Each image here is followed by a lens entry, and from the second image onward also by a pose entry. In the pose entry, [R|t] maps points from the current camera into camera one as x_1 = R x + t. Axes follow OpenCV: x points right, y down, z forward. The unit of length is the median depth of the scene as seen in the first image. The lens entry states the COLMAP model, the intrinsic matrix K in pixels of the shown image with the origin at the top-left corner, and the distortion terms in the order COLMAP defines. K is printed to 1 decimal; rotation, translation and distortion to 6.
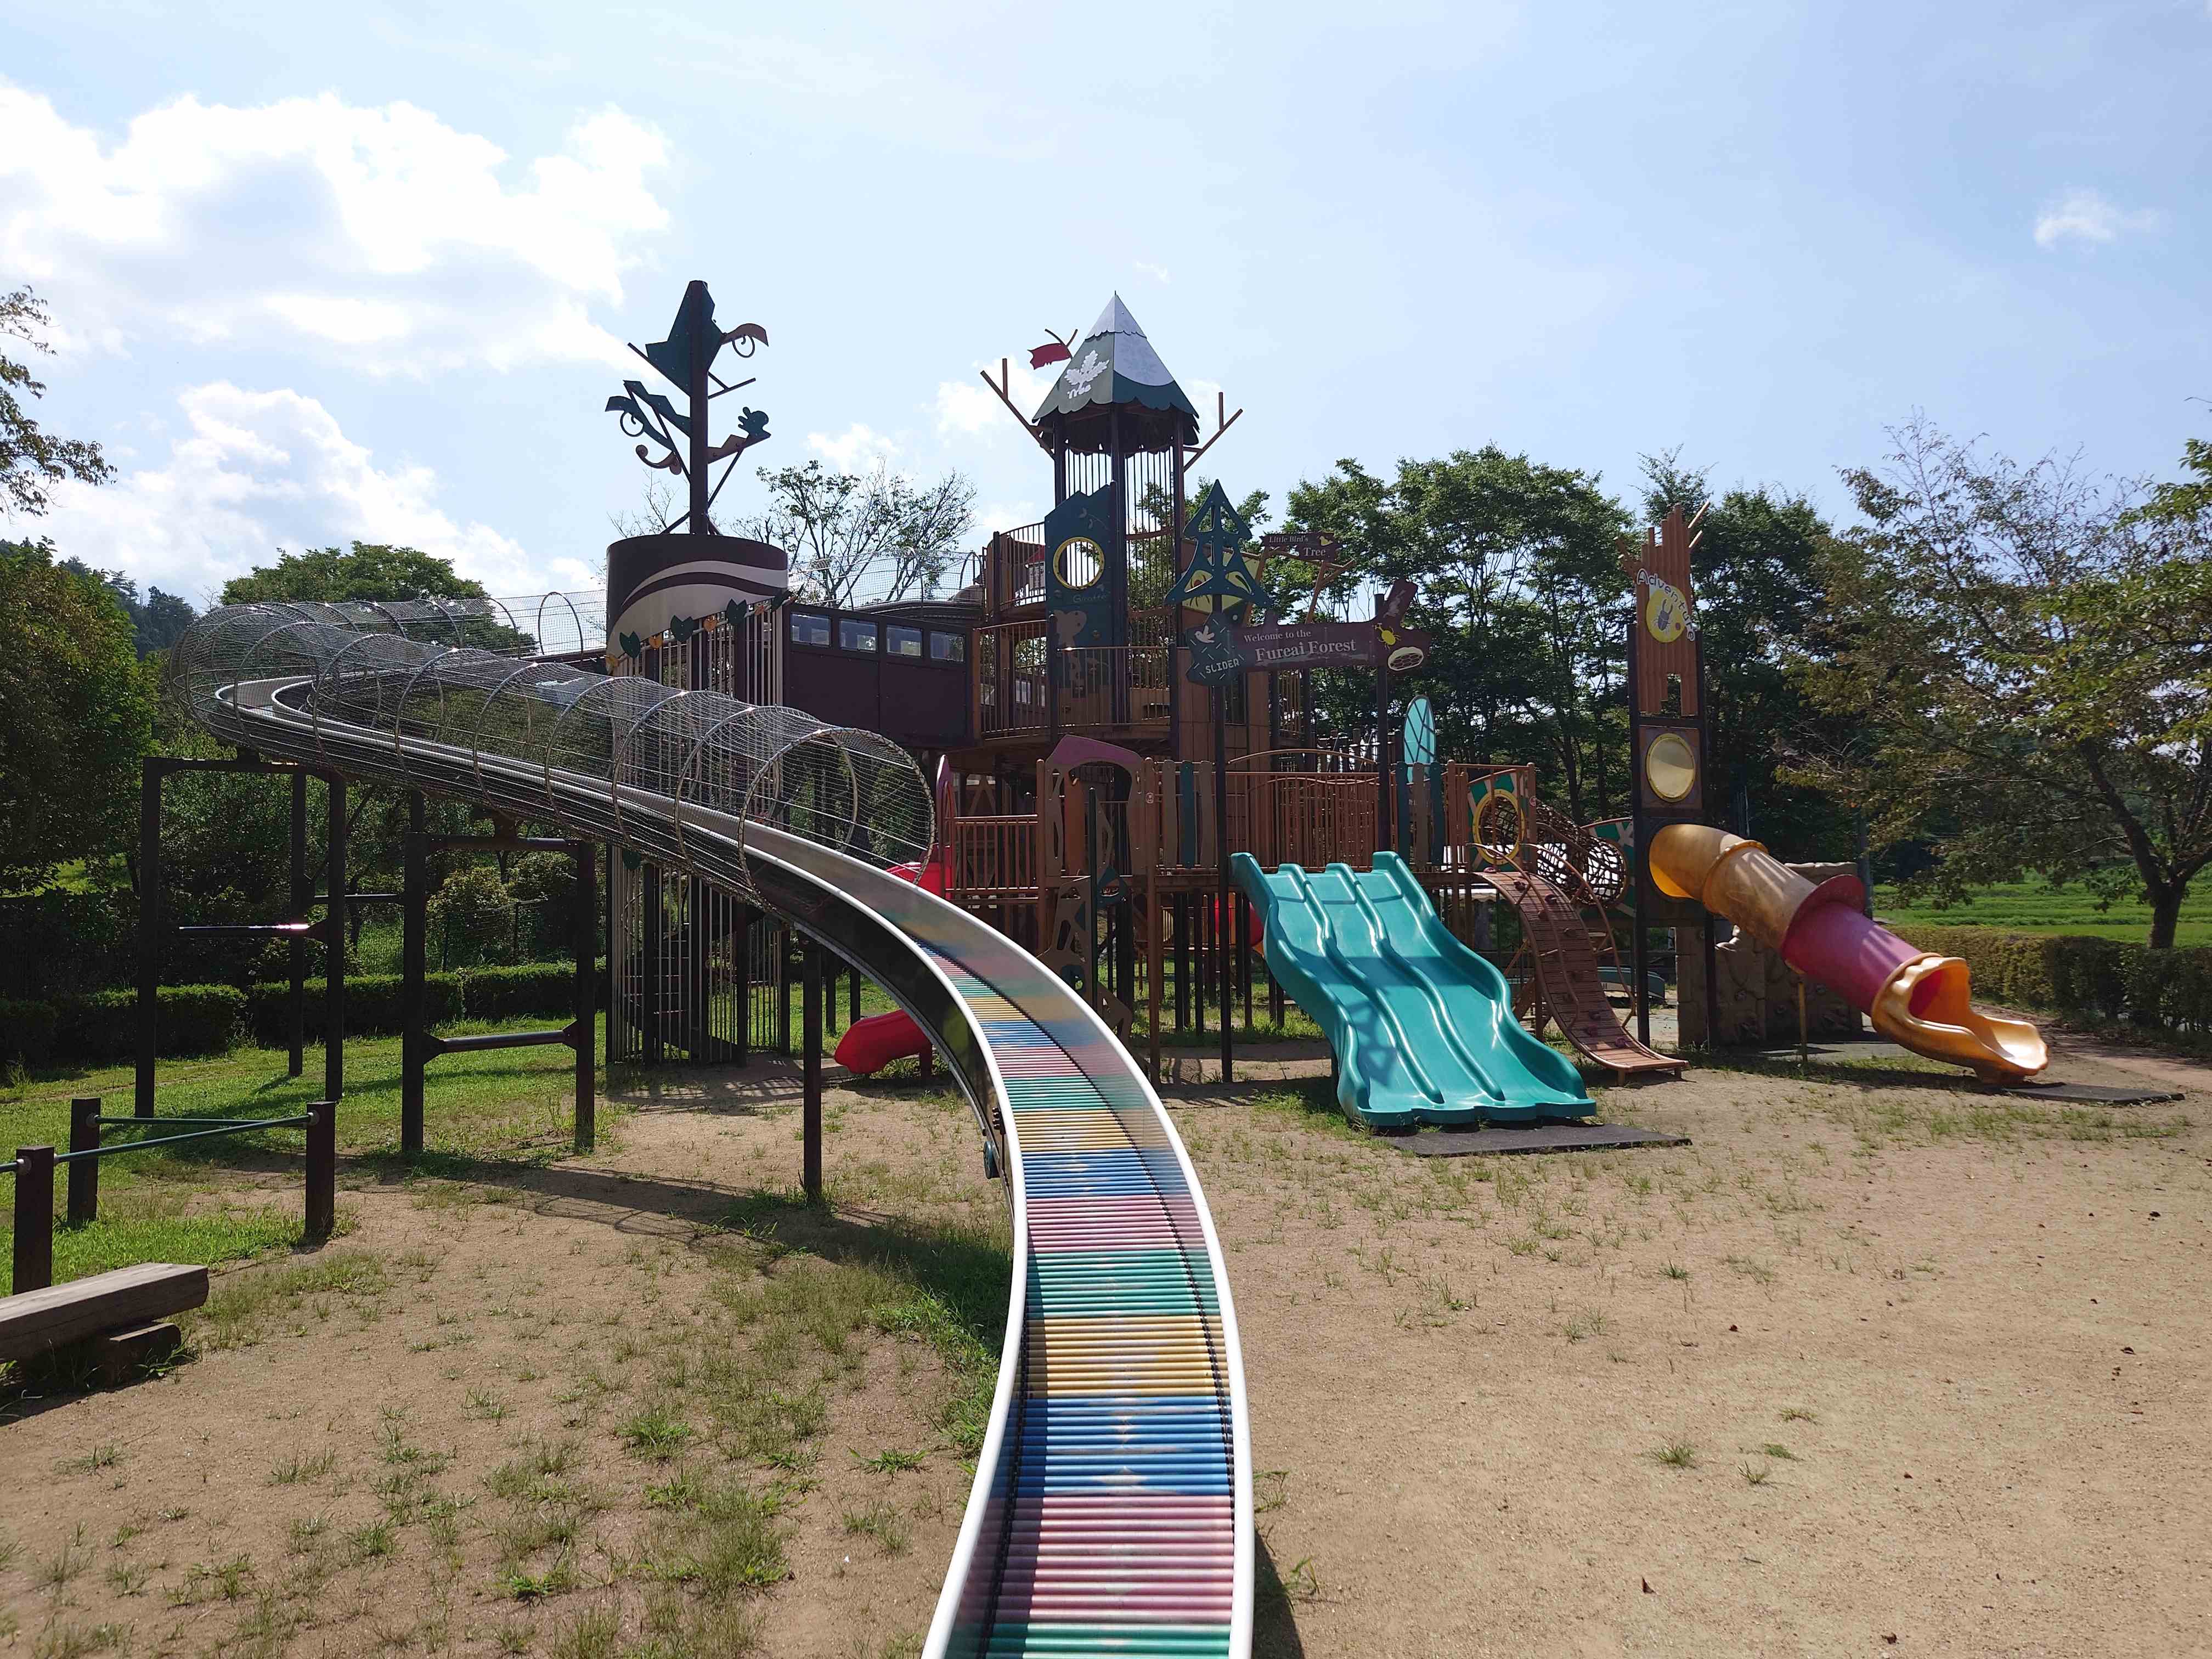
lens RADIAL K [[1708.2, 0, 1106.0], [0, 1708.2, 829.5], [0, 0, 1]] dist [0.041855, 0.003624]
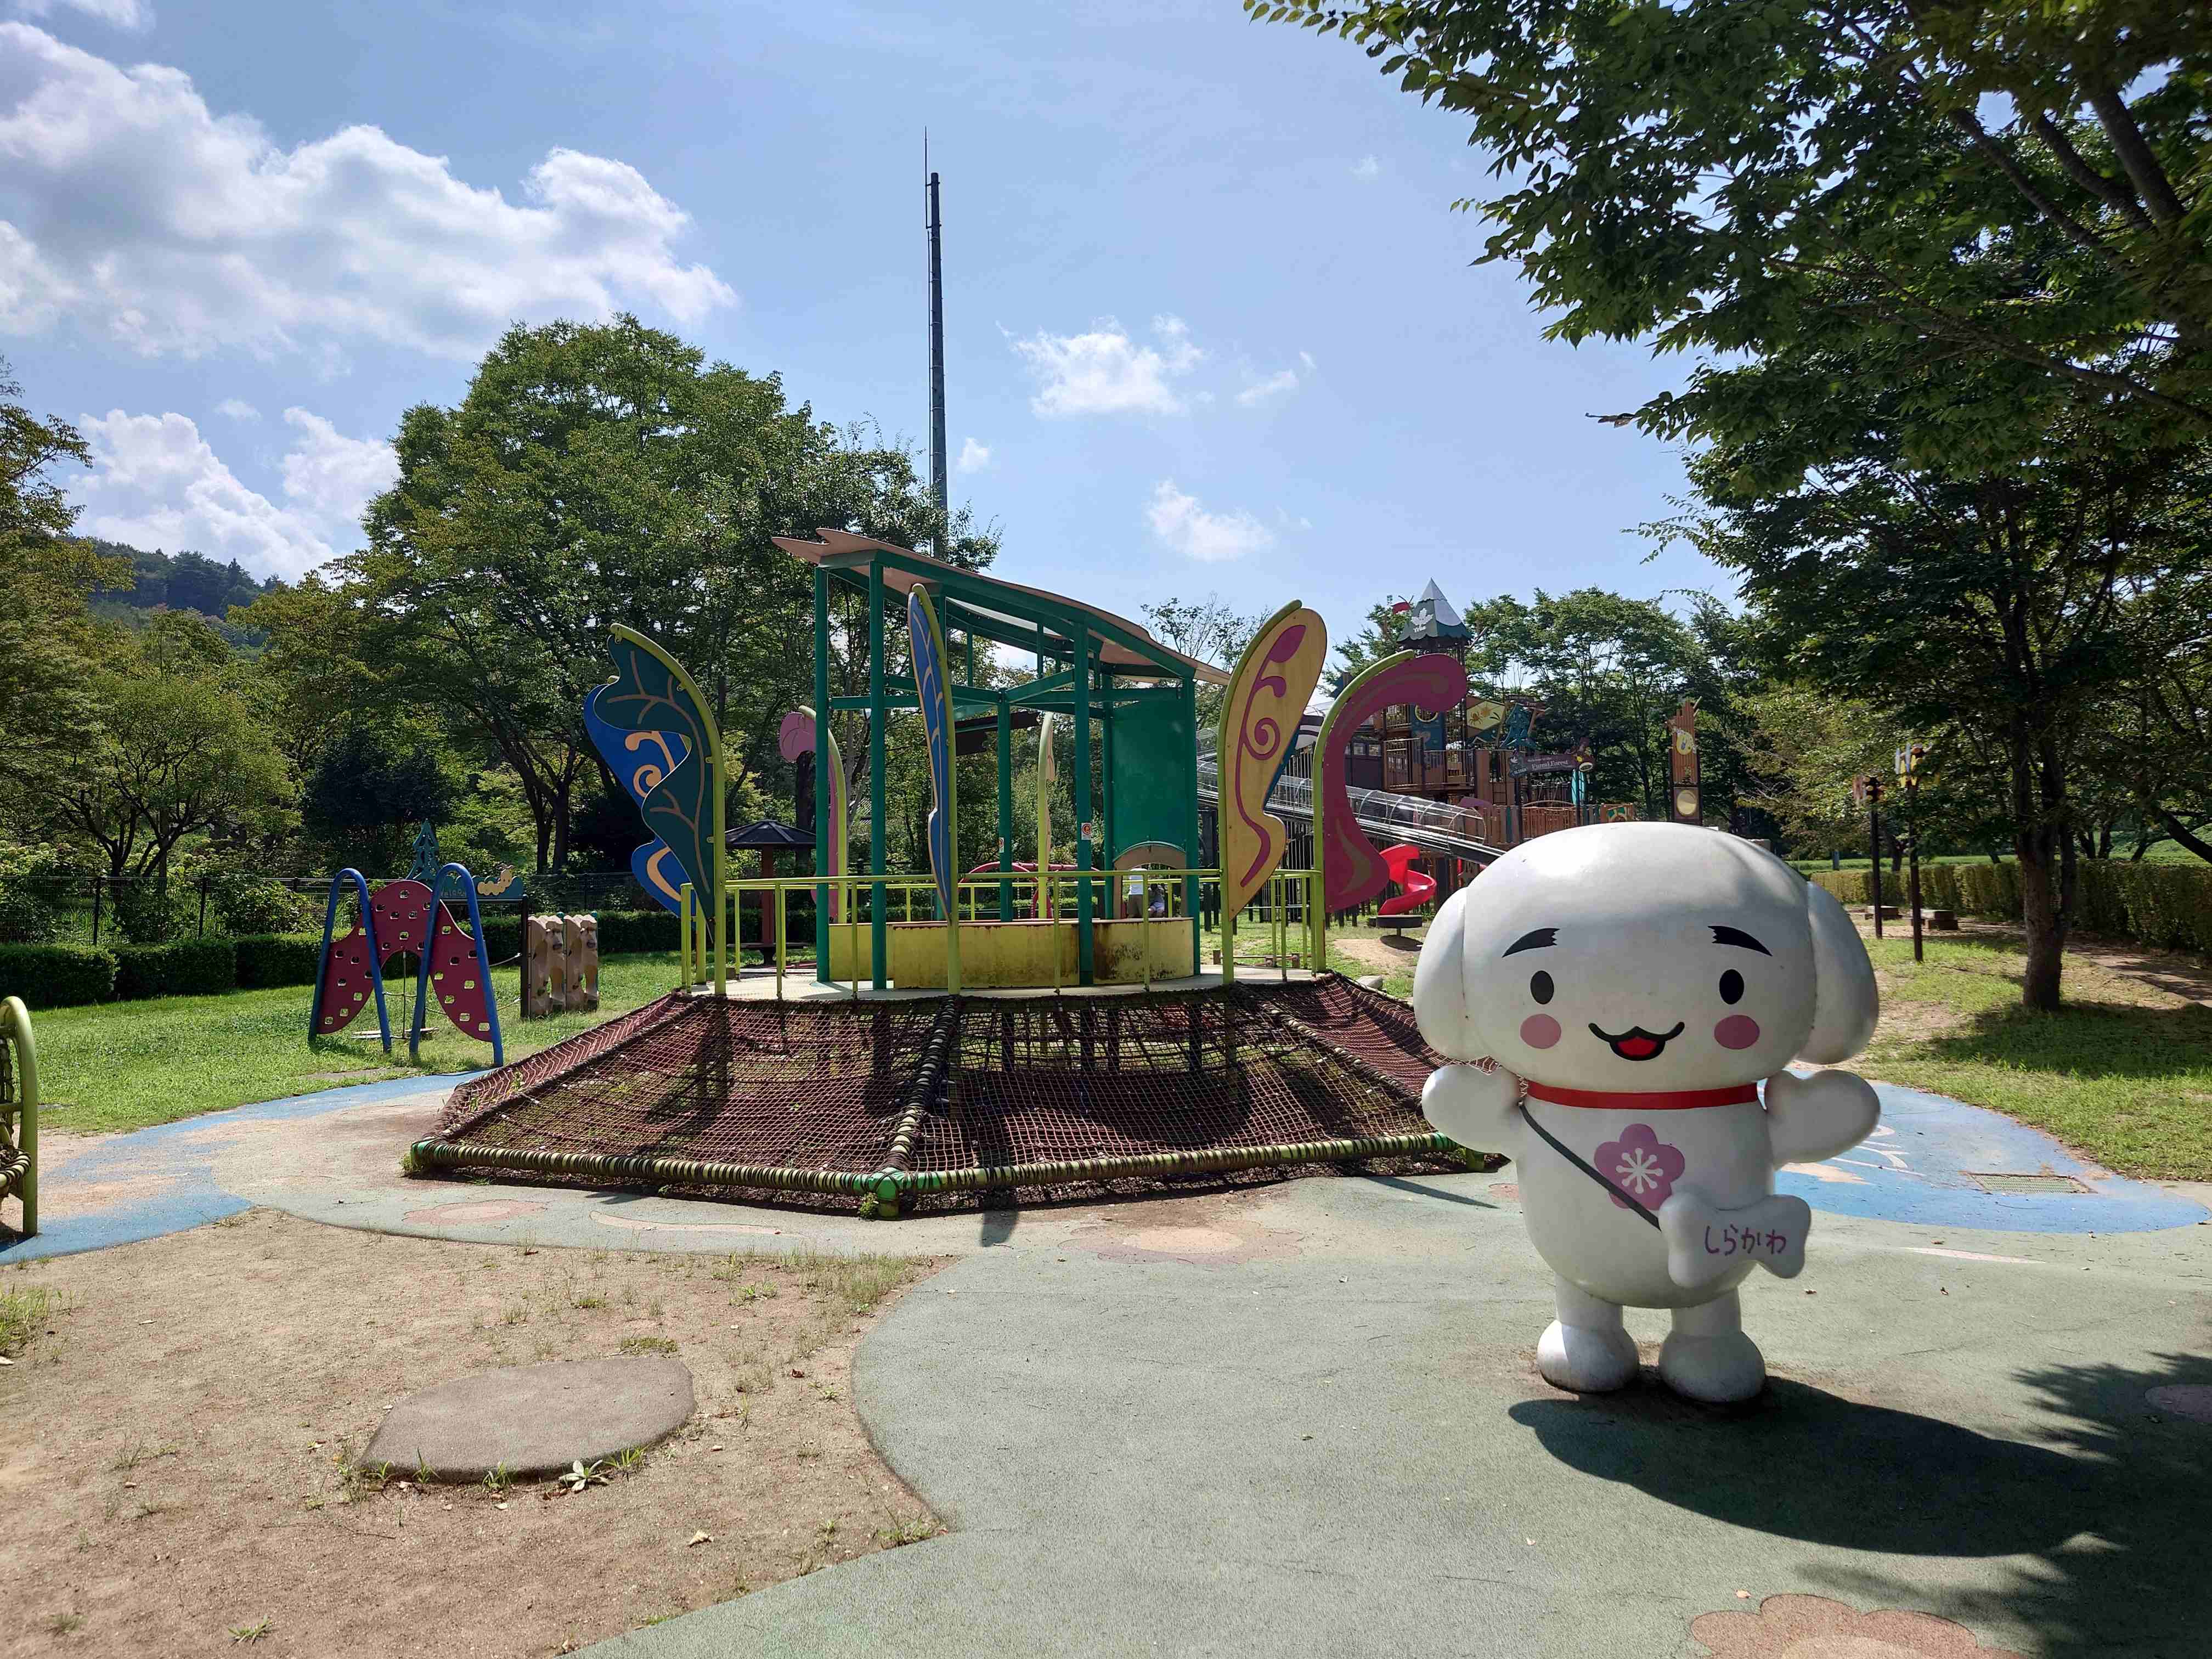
lens RADIAL K [[1708.2, 0, 1106.0], [0, 1708.2, 829.5], [0, 0, 1]] dist [0.041855, 0.003624]
pose [[0.999244, -0.006658, -0.038312, -0.175827], [0.007145, 0.999895, 0.012587, -0.014983], [0.038224, -0.012851, 0.999187, -0.639054]]
